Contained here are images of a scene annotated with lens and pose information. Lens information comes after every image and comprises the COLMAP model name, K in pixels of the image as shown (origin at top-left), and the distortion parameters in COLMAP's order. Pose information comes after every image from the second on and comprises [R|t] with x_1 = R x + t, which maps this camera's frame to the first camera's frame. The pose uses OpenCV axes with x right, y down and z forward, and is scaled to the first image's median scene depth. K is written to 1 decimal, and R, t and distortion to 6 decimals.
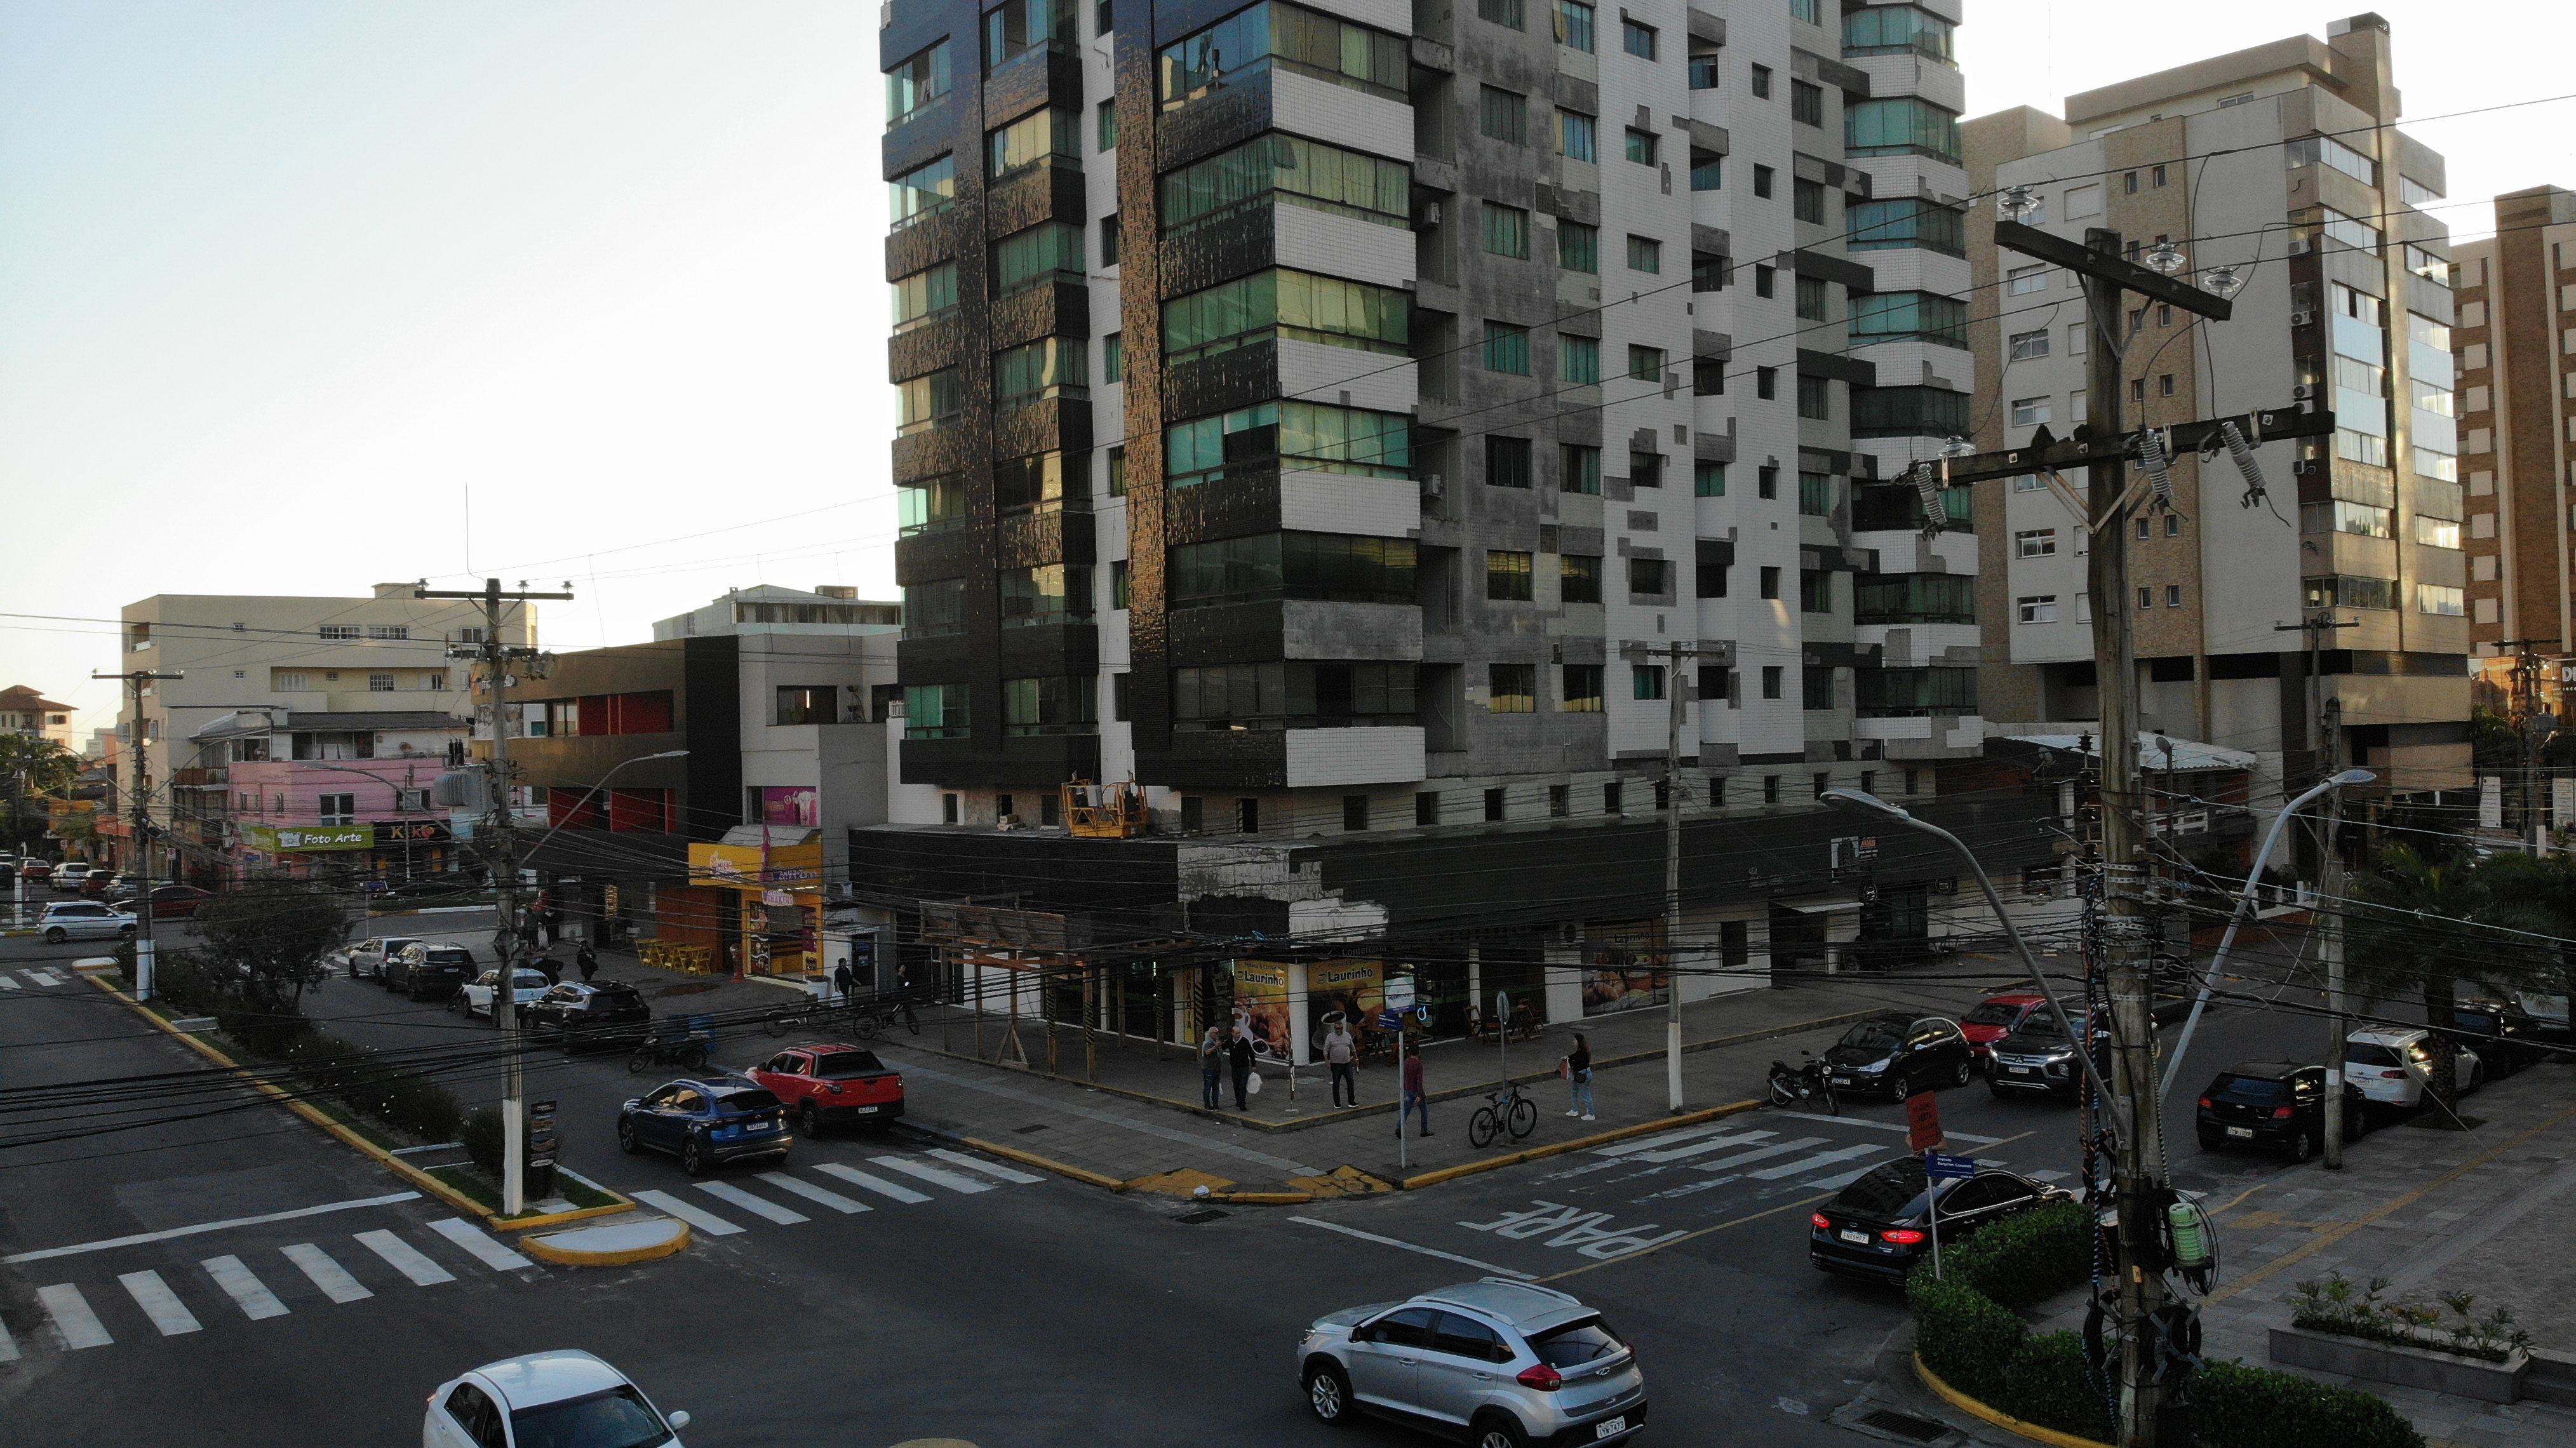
lens RADIAL K [[1856.4, 0, 1259.8], [0, 1856.4, 749.6], [0, 0, 1]] dist [0.067124, -0.169968]
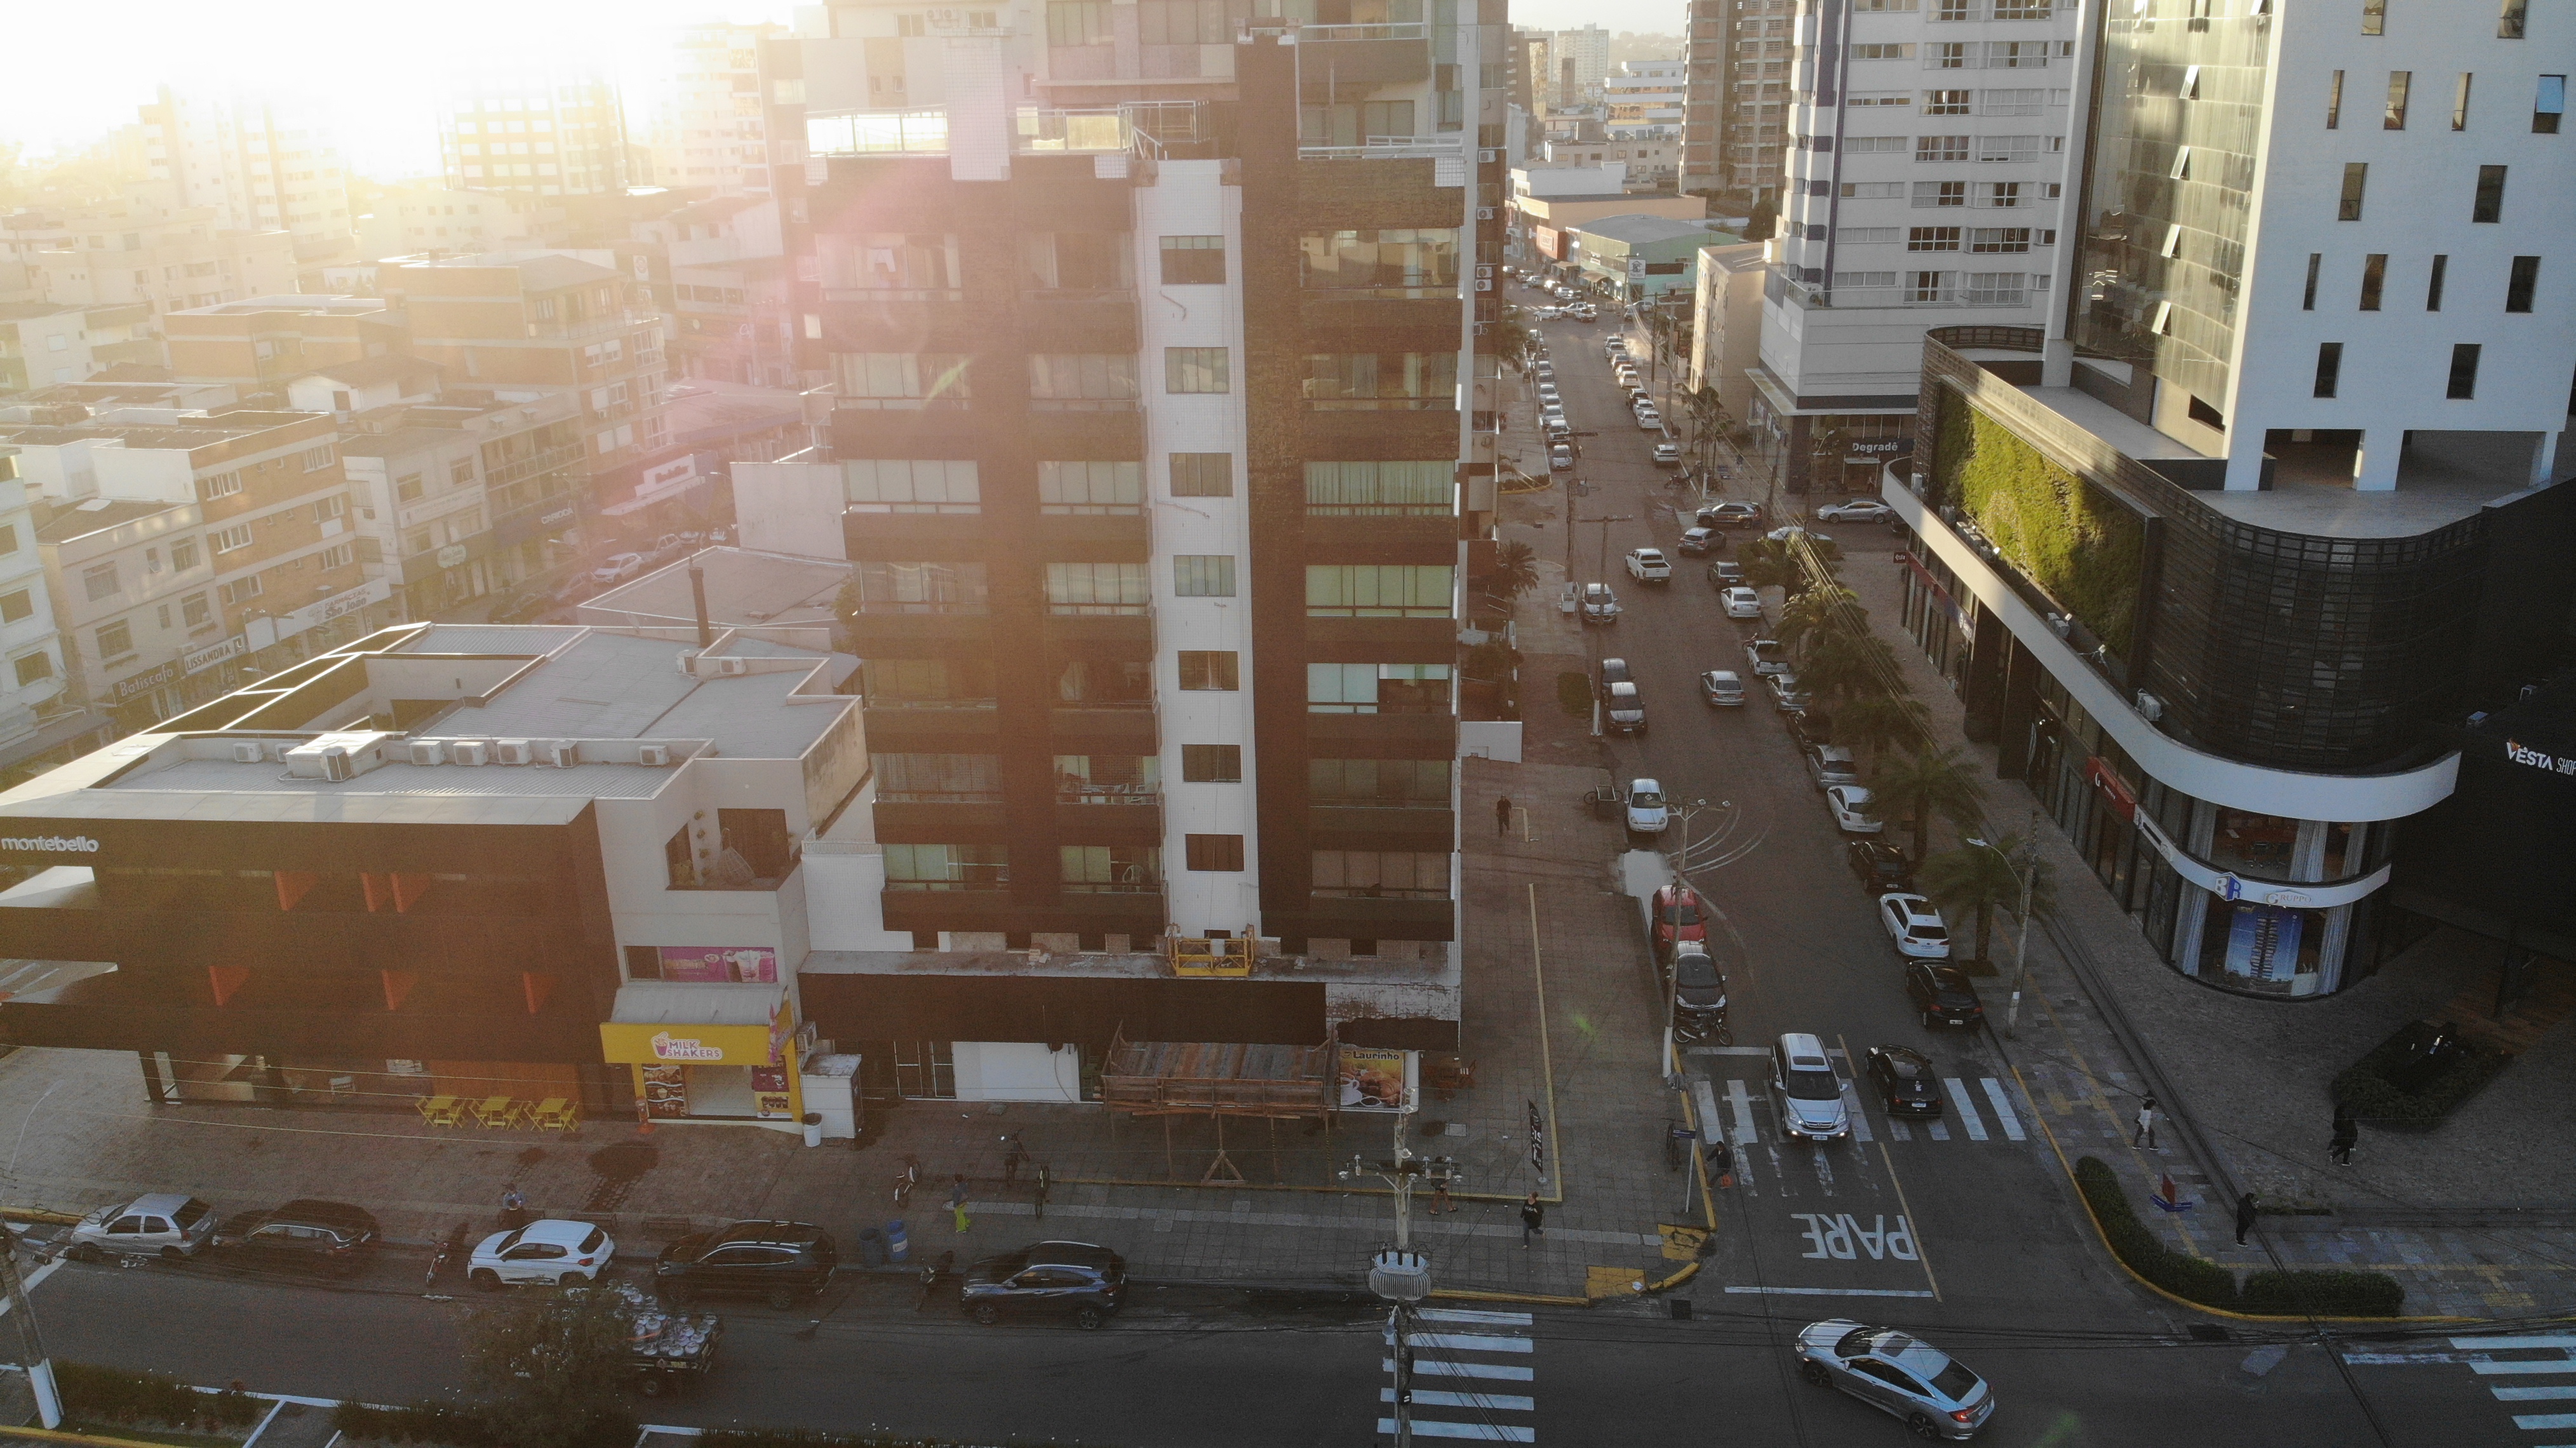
lens RADIAL K [[1856.4, 0, 1285.8], [0, 1856.4, 727.6], [0, 0, 1]] dist [0.067124, -0.169968]
pose [[0.712765, -0.226516, 0.663820, -0.739066], [0.013163, 0.950570, 0.310230, -0.434048], [-0.701279, -0.212383, 0.680515, 0.161196]]
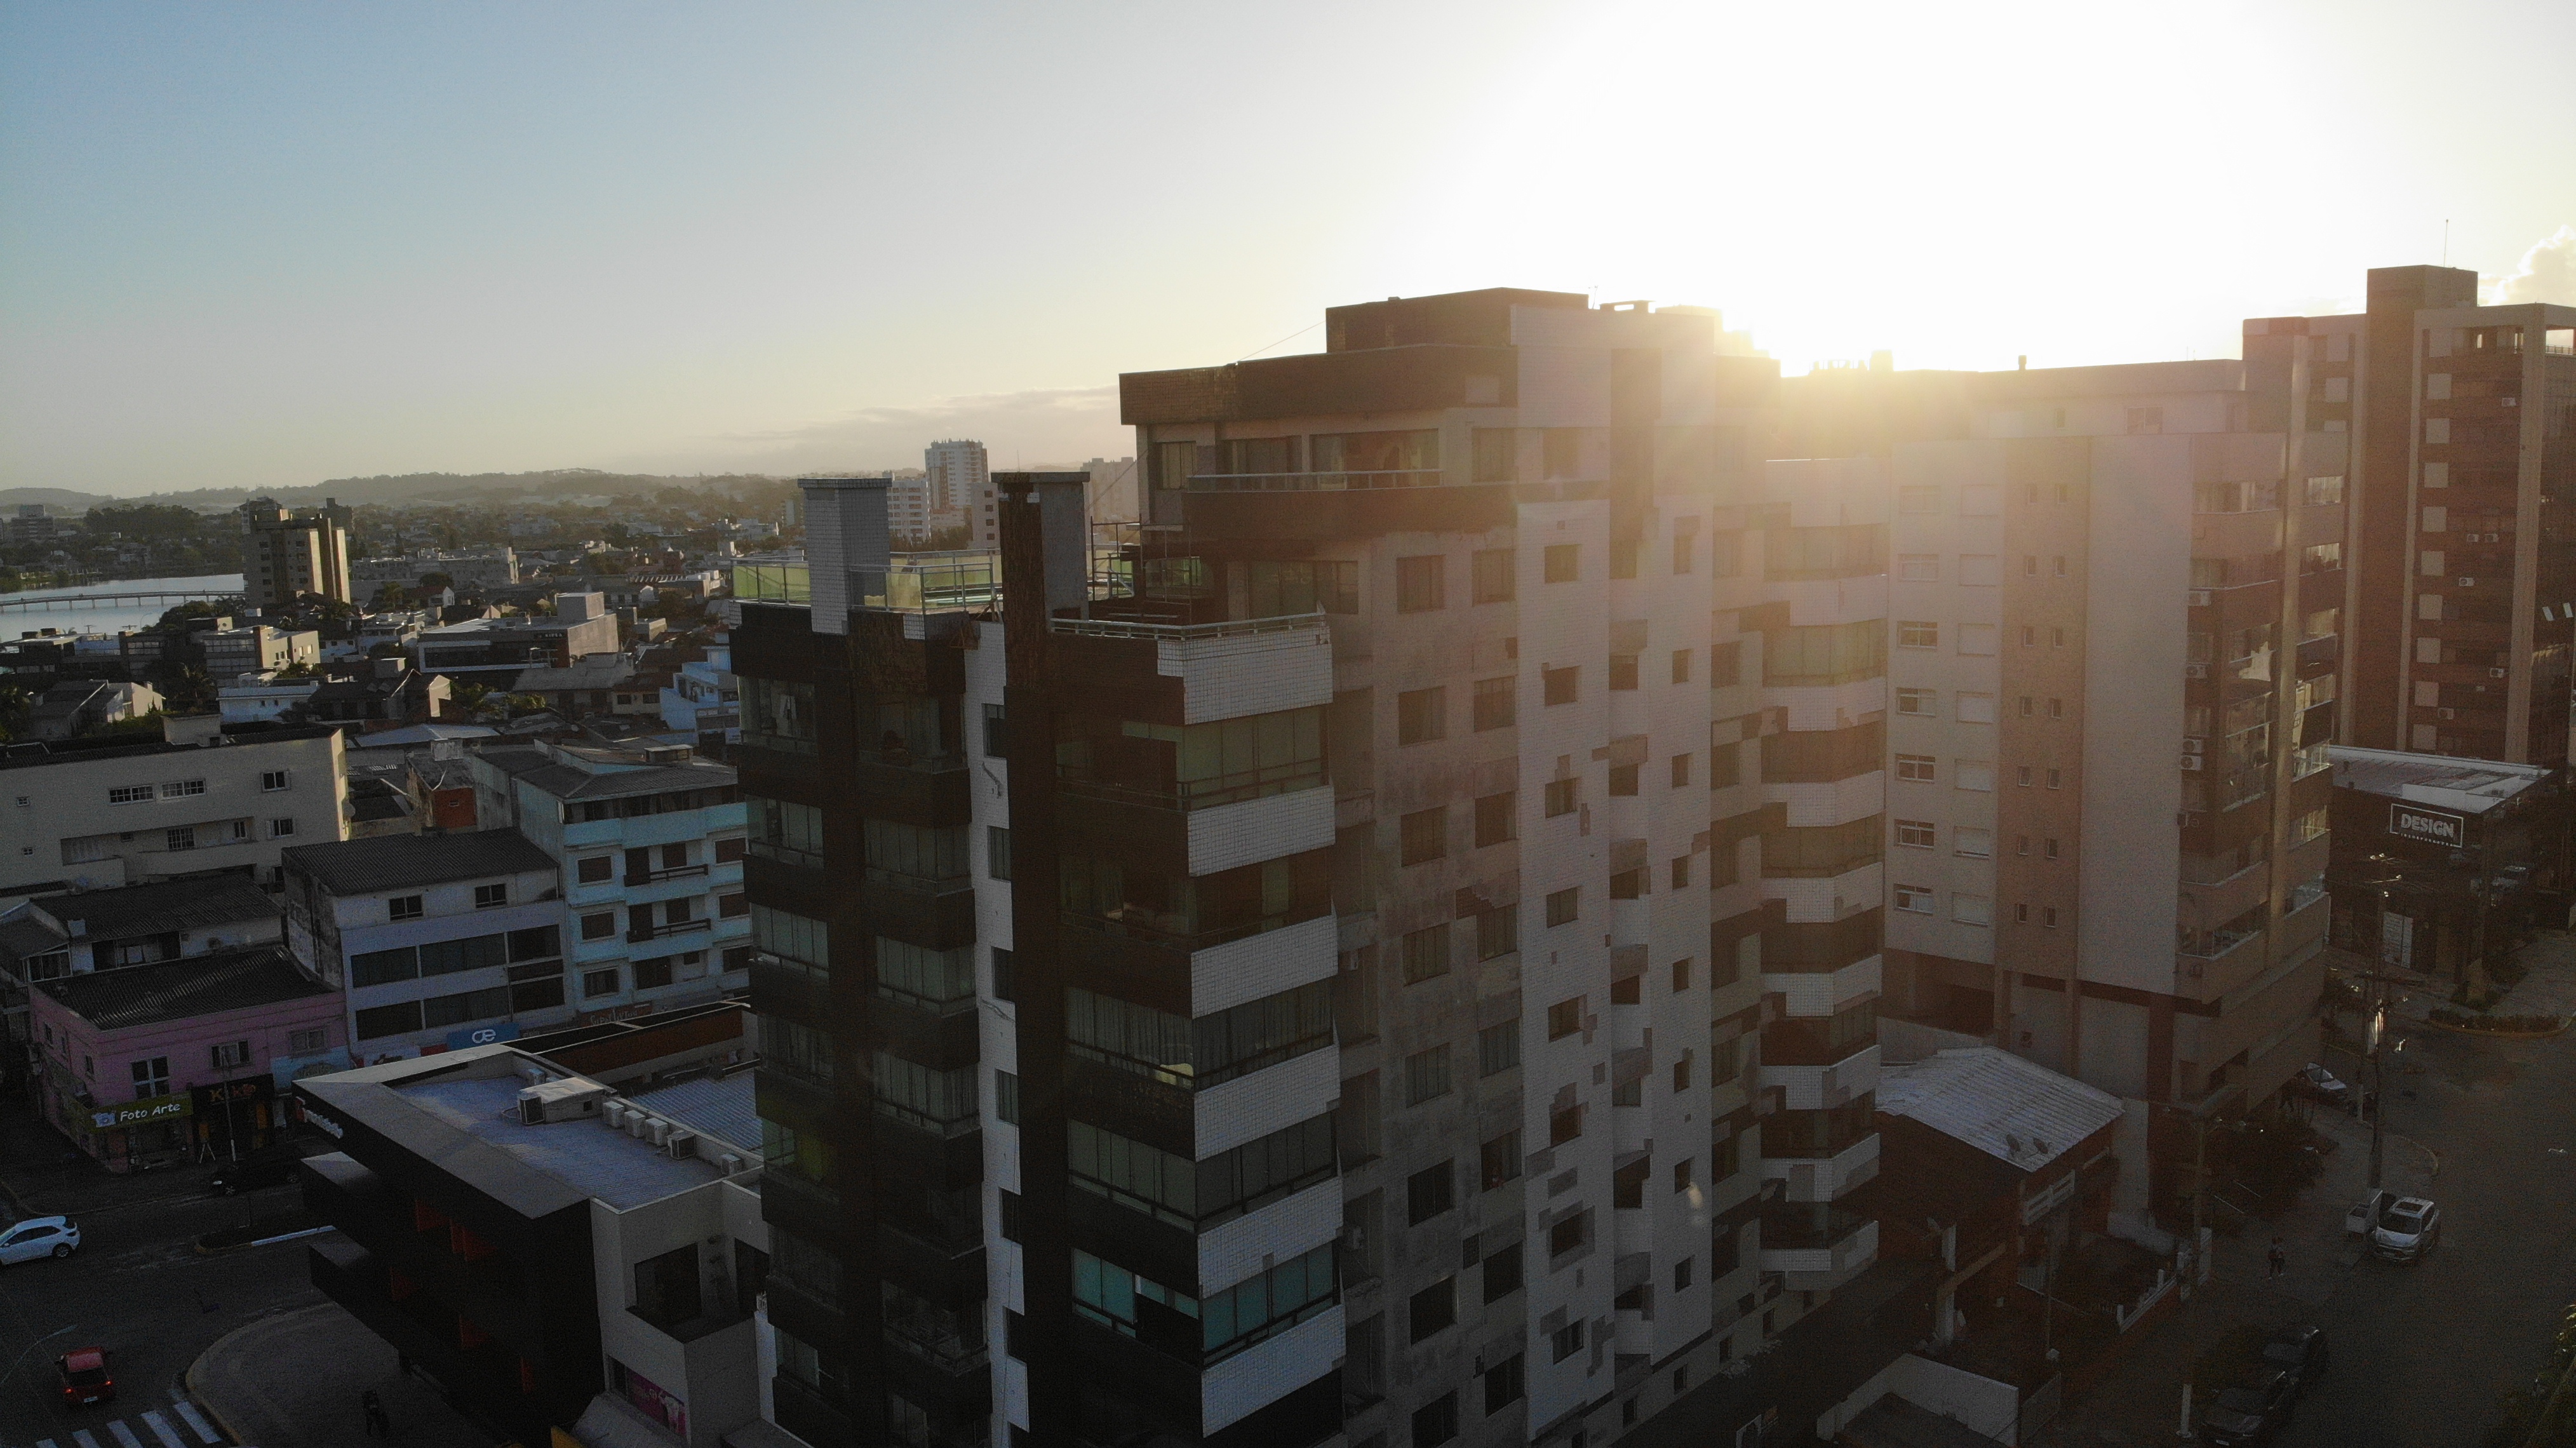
lens RADIAL K [[1856.4, 0, 1272.4], [0, 1856.4, 714.1], [0, 0, 1]] dist [0.067124, -0.169968]
pose [[0.995581, -0.014580, 0.092769, -0.028270], [0.004846, 0.994535, 0.104296, -0.457209], [-0.093783, -0.103385, 0.990210, 0.085426]]
